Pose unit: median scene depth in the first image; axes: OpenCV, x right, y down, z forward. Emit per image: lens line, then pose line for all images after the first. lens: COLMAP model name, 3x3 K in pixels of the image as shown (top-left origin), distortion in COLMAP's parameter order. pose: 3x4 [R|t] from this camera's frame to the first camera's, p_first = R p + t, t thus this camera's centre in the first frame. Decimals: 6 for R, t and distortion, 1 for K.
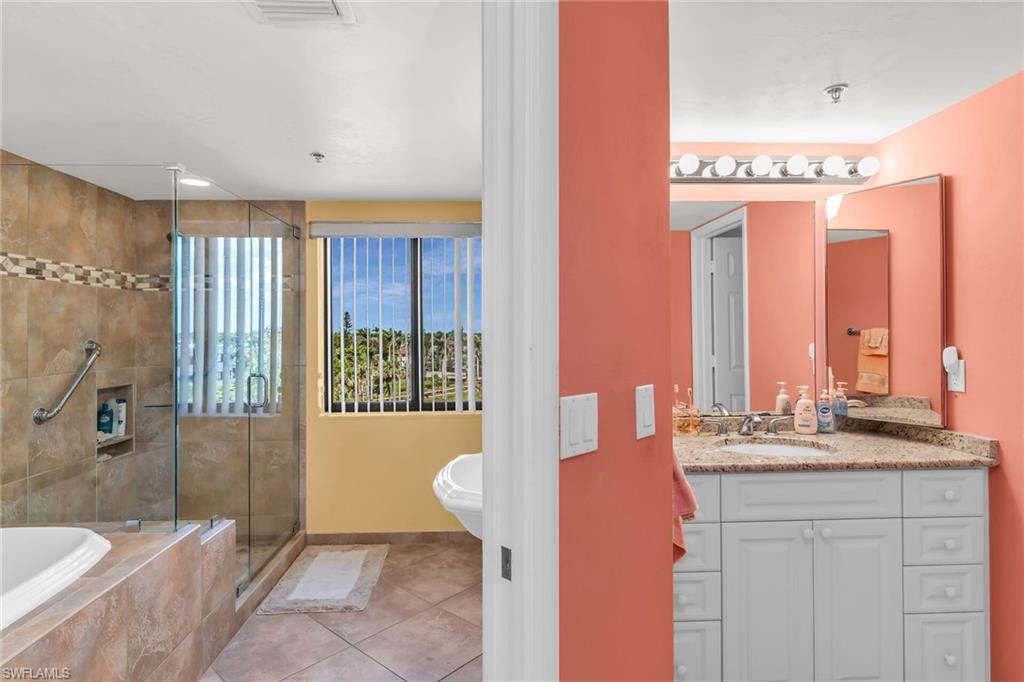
lens RADIAL K [[547.7, 0, 510.3], [0, 547.7, 329.7], [0, 0, 1]] dist [0.002992, -0.004618]
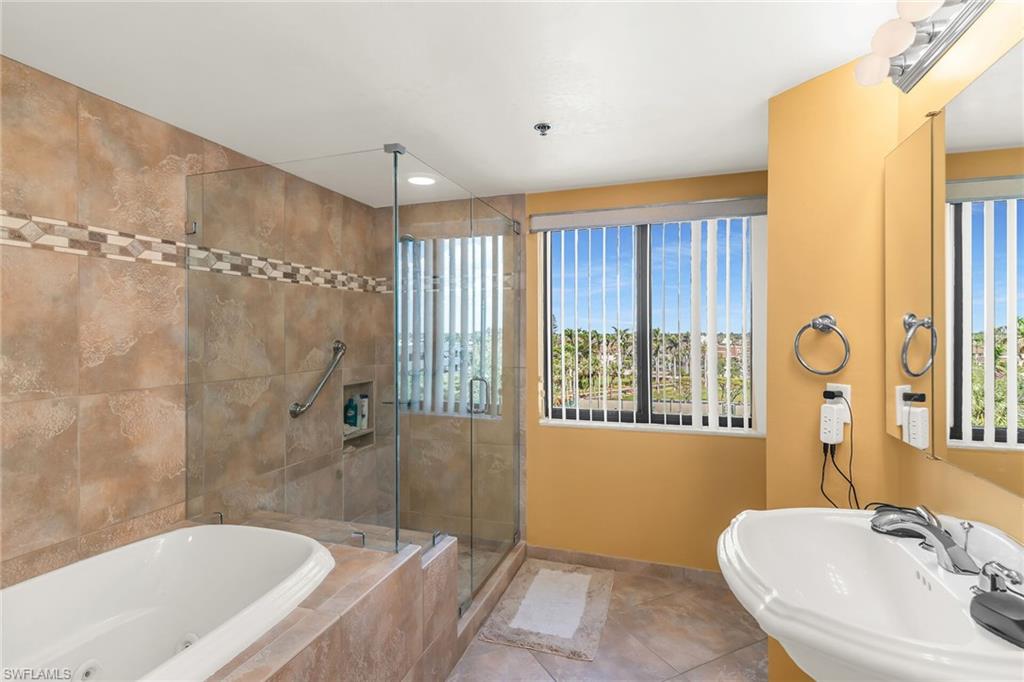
lens RADIAL K [[547.7, 0, 511.9], [0, 547.7, 338.0], [0, 0, 1]] dist [0.002992, -0.004618]
pose [[0.930684, 0.005292, -0.365786, -0.060973], [-0.000038, 0.999897, 0.014369, 0.000371], [0.365824, -0.013359, 0.930588, 0.135438]]
